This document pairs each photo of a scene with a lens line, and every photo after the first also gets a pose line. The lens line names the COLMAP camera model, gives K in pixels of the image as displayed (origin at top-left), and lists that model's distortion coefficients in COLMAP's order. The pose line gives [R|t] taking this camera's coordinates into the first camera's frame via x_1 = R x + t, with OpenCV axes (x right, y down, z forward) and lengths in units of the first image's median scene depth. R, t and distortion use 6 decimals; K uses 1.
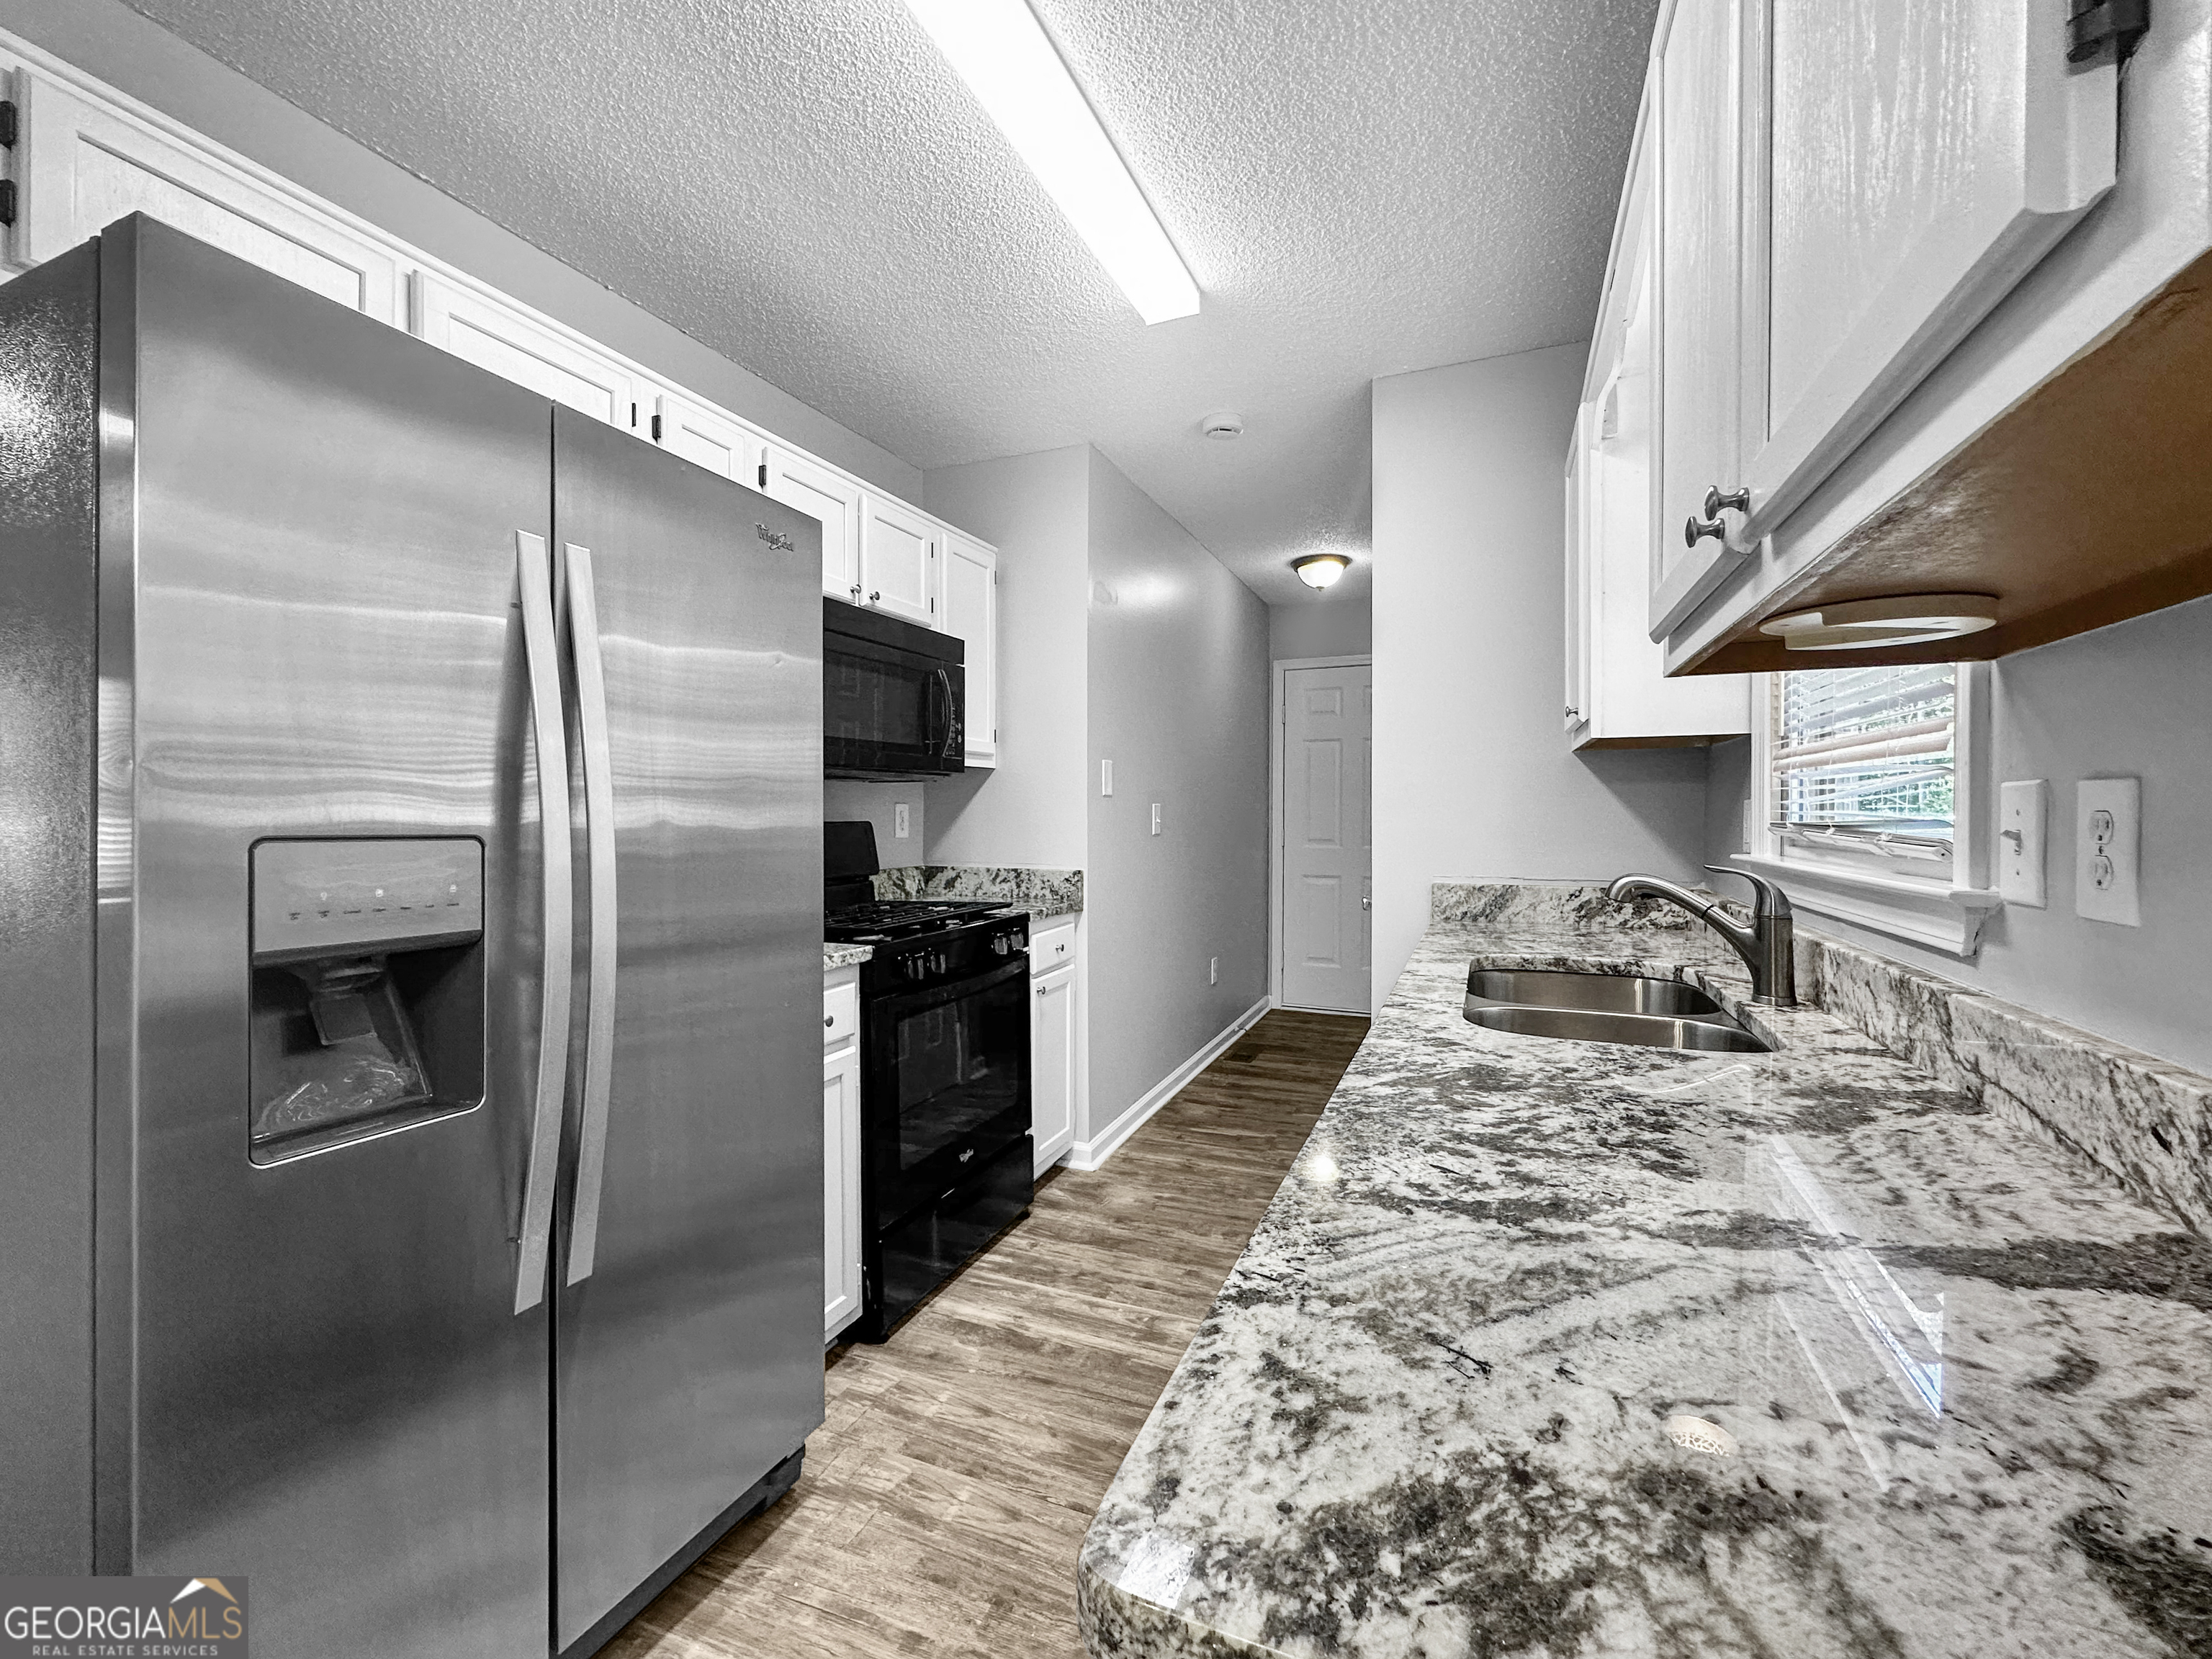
lens RADIAL K [[905.7, 0, 1107.8], [0, 905.7, 817.0], [0, 0, 1]] dist [-0.002641, -0.000278]
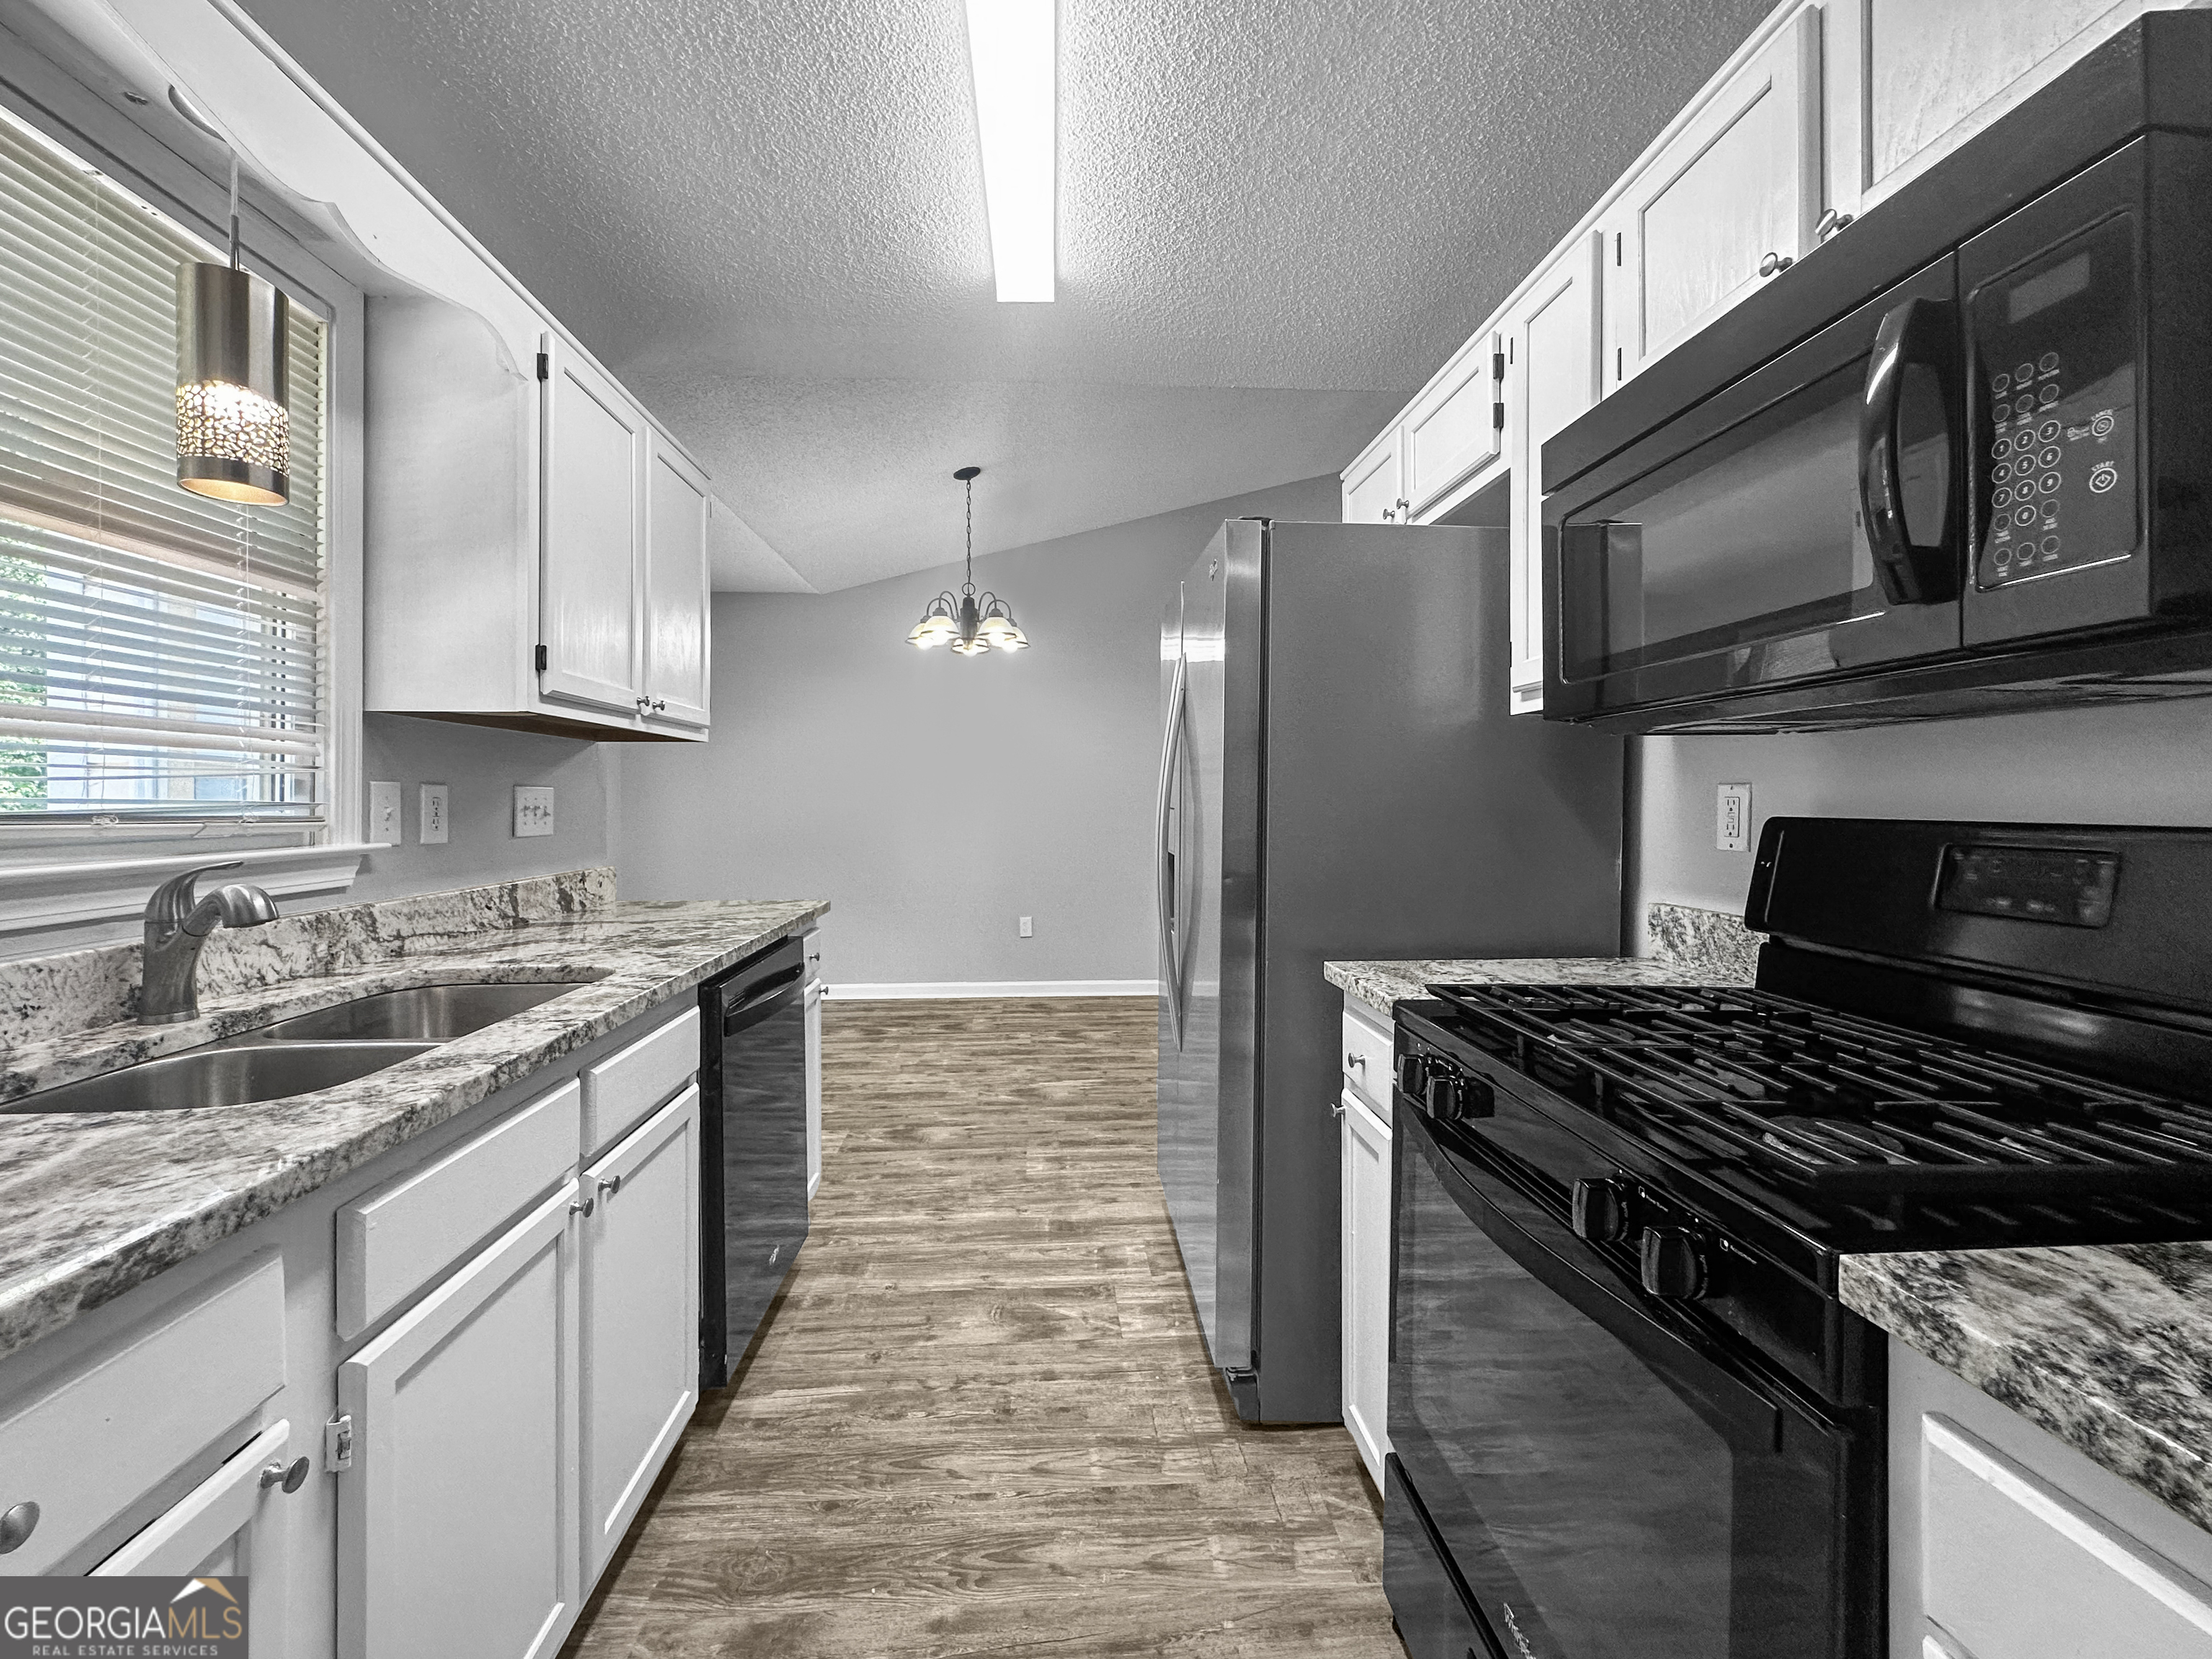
lens RADIAL K [[905.7, 0, 1103.4], [0, 905.7, 806.7], [0, 0, 1]] dist [-0.002641, -0.000278]
pose [[-0.891470, 0.001465, -0.453077, 0.298995], [-0.004105, 0.999928, 0.011310, -0.009238], [0.453061, 0.011942, -0.891400, 1.938125]]
